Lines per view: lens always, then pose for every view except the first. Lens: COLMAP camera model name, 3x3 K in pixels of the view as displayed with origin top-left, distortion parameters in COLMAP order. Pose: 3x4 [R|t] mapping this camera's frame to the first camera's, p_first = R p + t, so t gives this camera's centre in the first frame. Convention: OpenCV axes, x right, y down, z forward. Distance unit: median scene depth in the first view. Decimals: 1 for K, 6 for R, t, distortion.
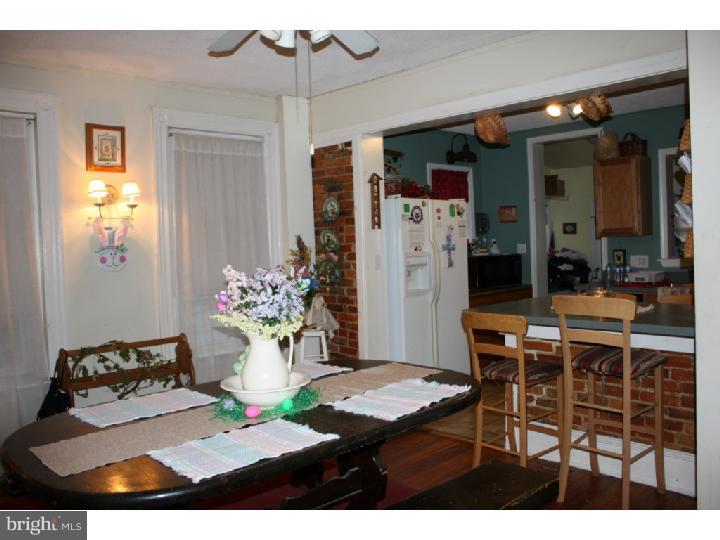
lens RADIAL K [[636.6, 0, 354.1], [0, 636.6, 266.9], [0, 0, 1]] dist [-0.130883, 0.065450]
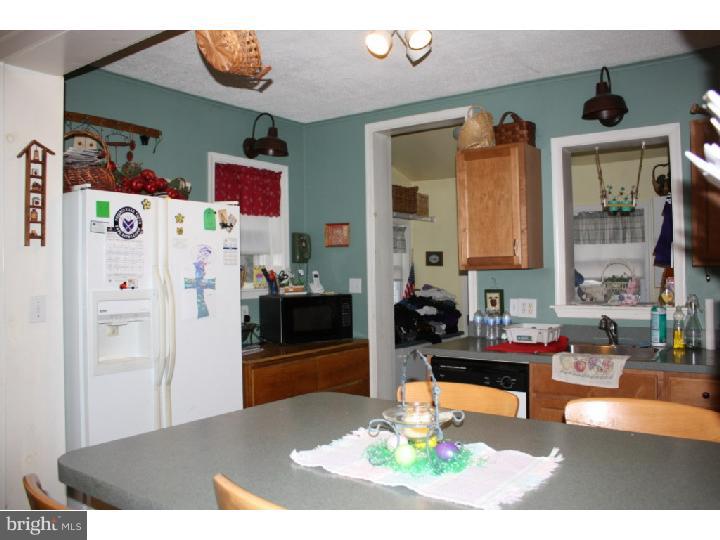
lens RADIAL K [[603.6, 0, 365.3], [0, 603.6, 267.2], [0, 0, 1]] dist [-0.130754, 0.002180]
pose [[0.984865, 0.020914, 0.172054, 0.184480], [-0.012329, 0.998632, -0.050815, -0.017927], [-0.172882, 0.047925, 0.983776, 0.403142]]
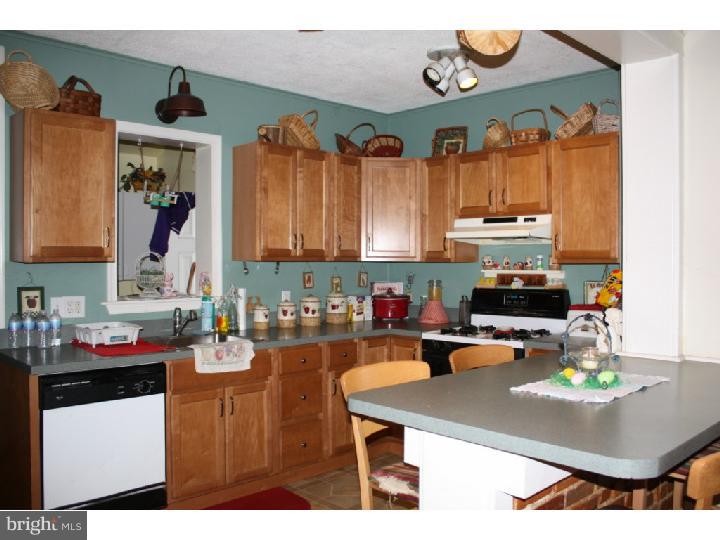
lens RADIAL K [[636.6, 0, 360.8], [0, 636.6, 268.1], [0, 0, 1]] dist [-0.130883, 0.065450]
pose [[-0.006613, 0.019748, 0.999783, -0.106374], [0.039778, 0.999019, -0.019469, -0.022993], [-0.999187, 0.039641, -0.007393, 0.735002]]
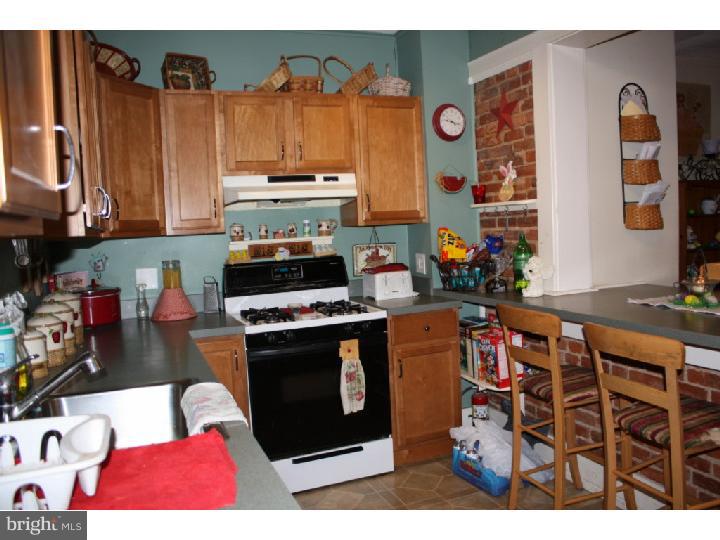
lens RADIAL K [[636.6, 0, 360.0], [0, 636.6, 270.7], [0, 0, 1]] dist [-0.130883, 0.065450]
pose [[-0.925079, 0.051843, 0.376220, 0.295436], [0.094958, 0.990747, 0.096967, -0.048462], [-0.367712, 0.125428, -0.921442, 1.089520]]
